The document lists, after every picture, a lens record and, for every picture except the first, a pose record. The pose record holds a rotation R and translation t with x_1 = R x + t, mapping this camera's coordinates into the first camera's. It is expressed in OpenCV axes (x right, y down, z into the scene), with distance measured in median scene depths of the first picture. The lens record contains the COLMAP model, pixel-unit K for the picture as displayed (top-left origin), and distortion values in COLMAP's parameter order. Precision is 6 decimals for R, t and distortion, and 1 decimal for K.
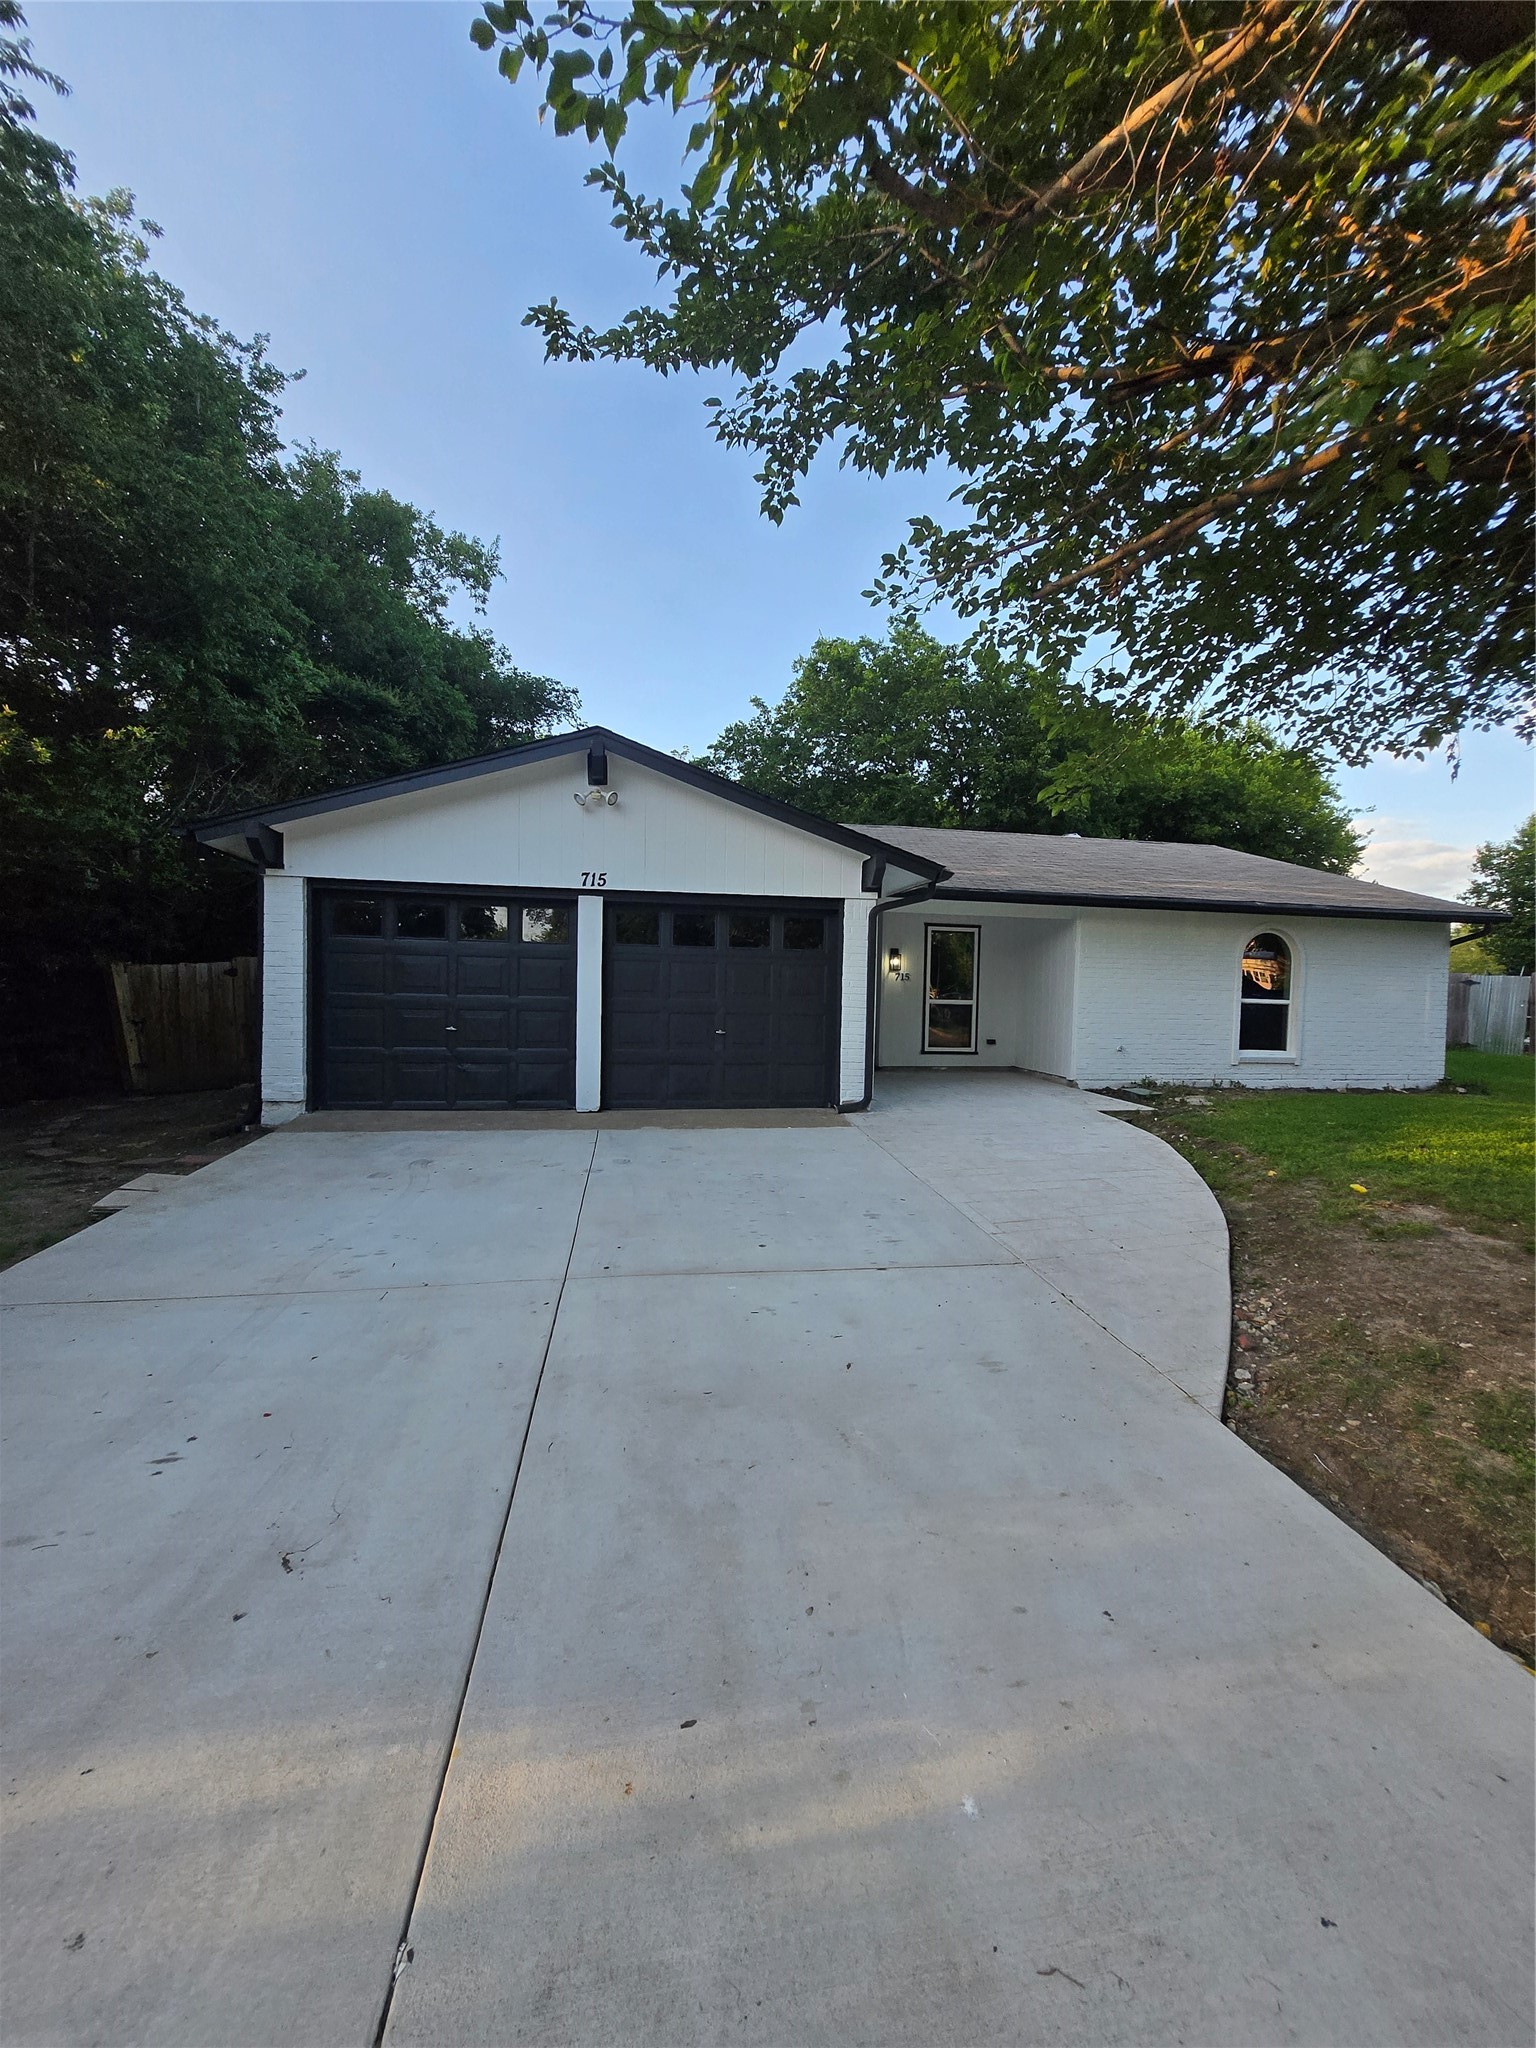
lens RADIAL K [[813.7, 0, 772.4], [0, 813.7, 1015.1], [0, 0, 1]] dist [-0.000045, 0.000933]
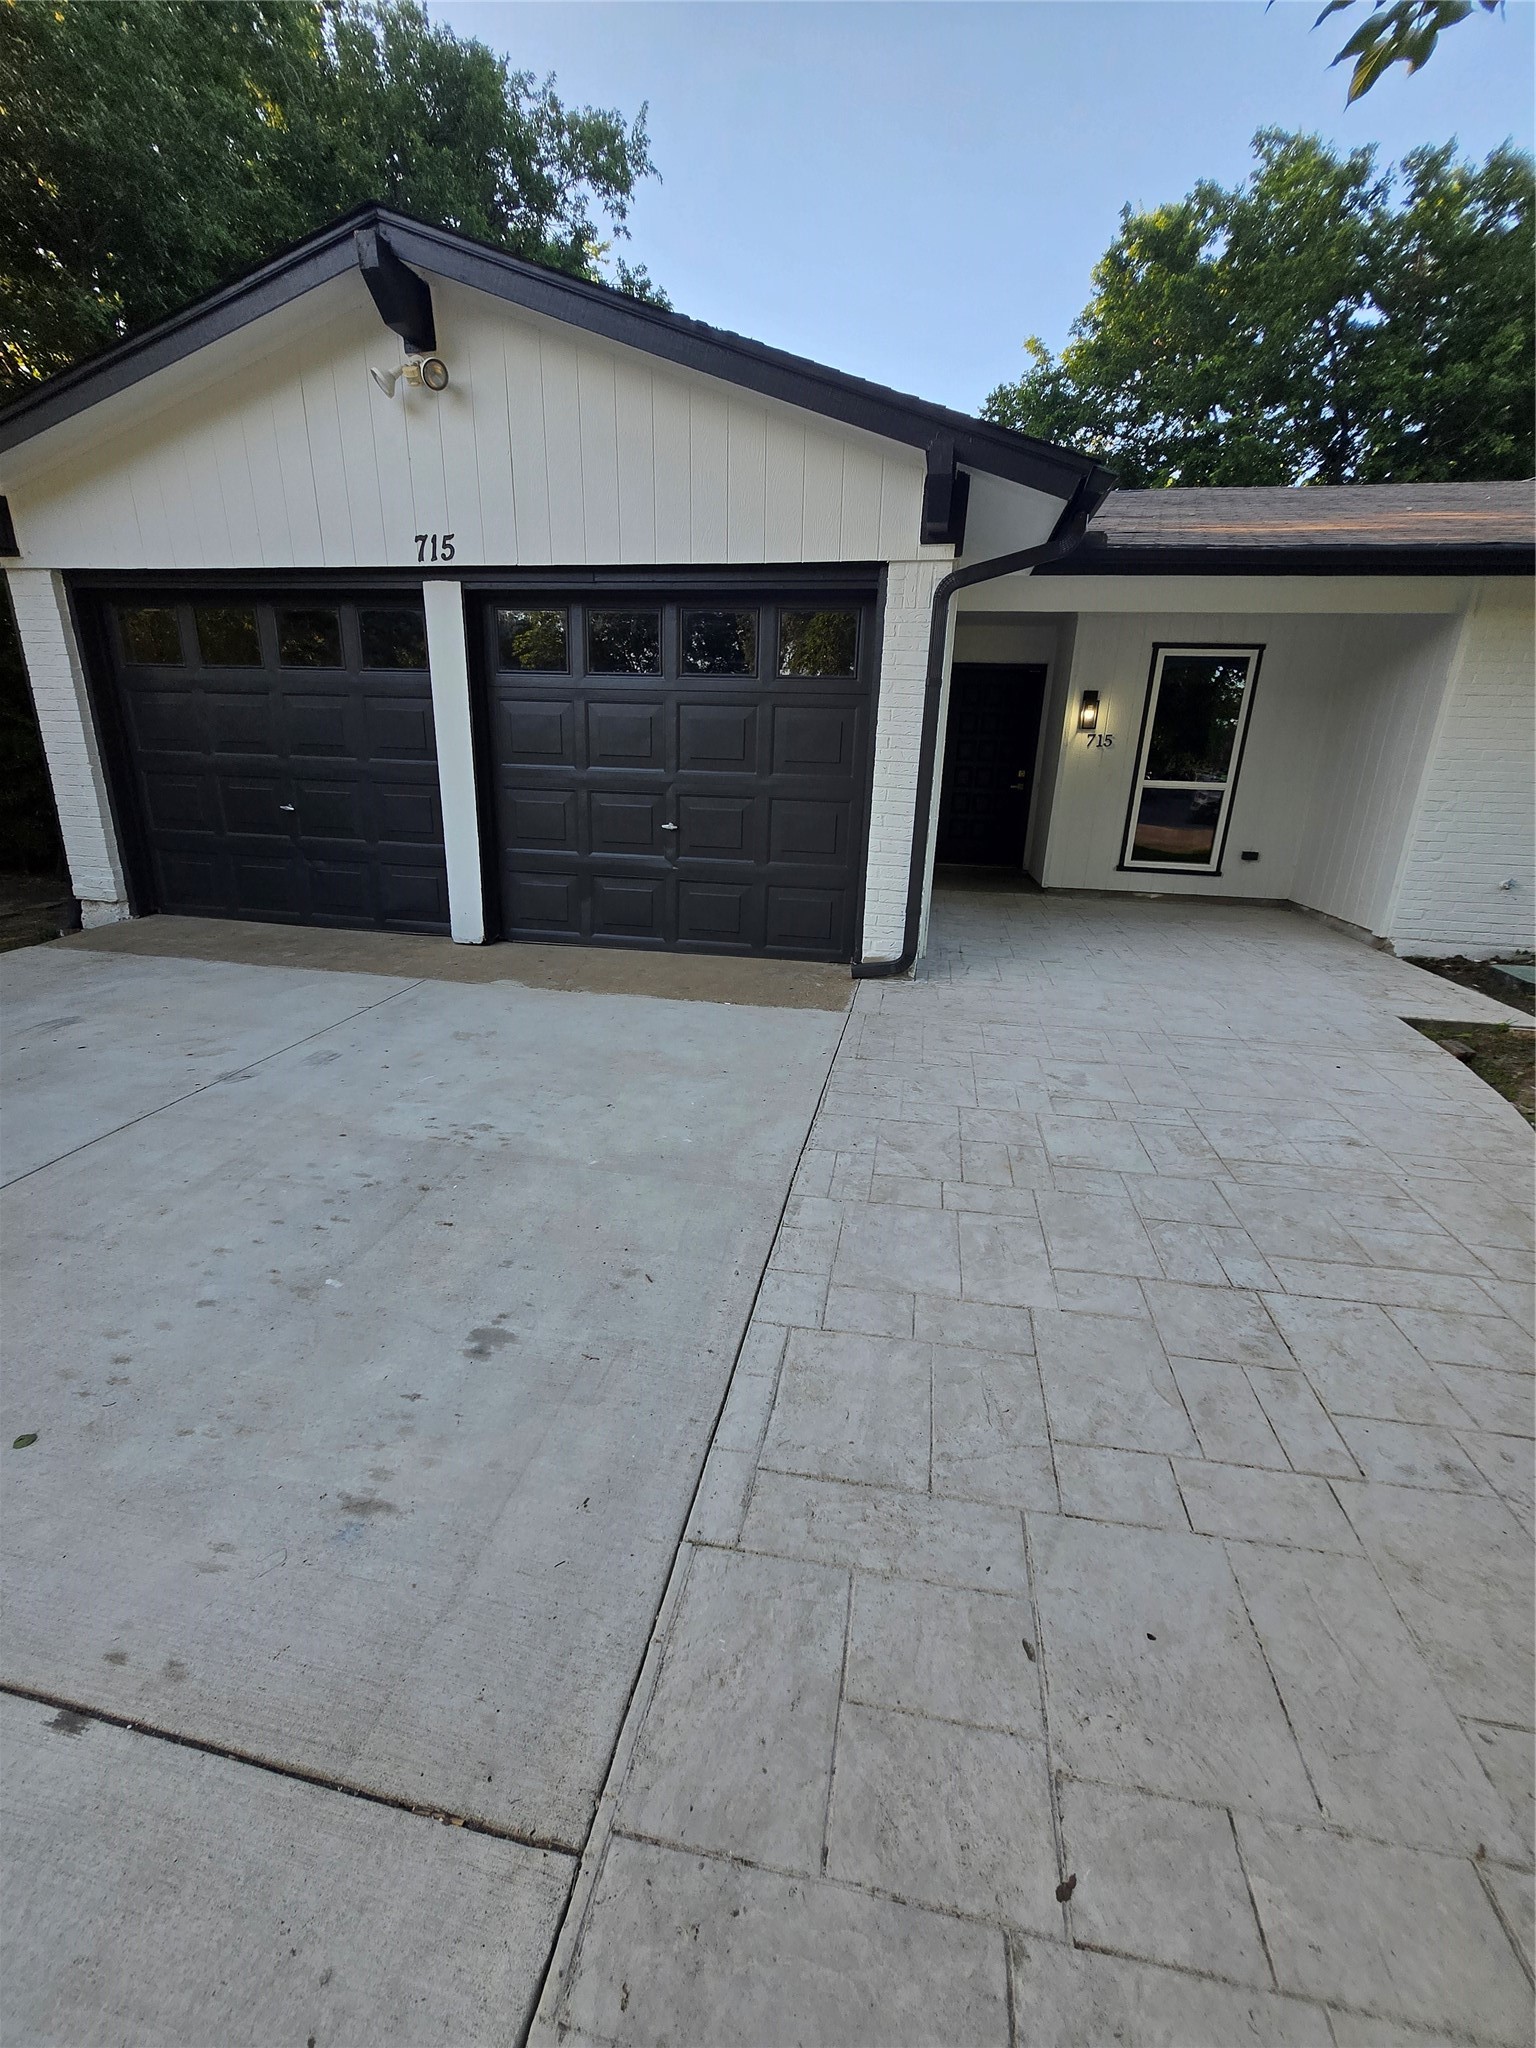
lens RADIAL K [[813.7, 0, 768.3], [0, 813.7, 1015.5], [0, 0, 1]] dist [-0.000045, 0.000933]
pose [[0.936530, 0.112951, -0.331893, 0.164850], [-0.023751, 0.964945, 0.261374, -0.001994], [0.349781, -0.236902, 0.906383, 0.340810]]
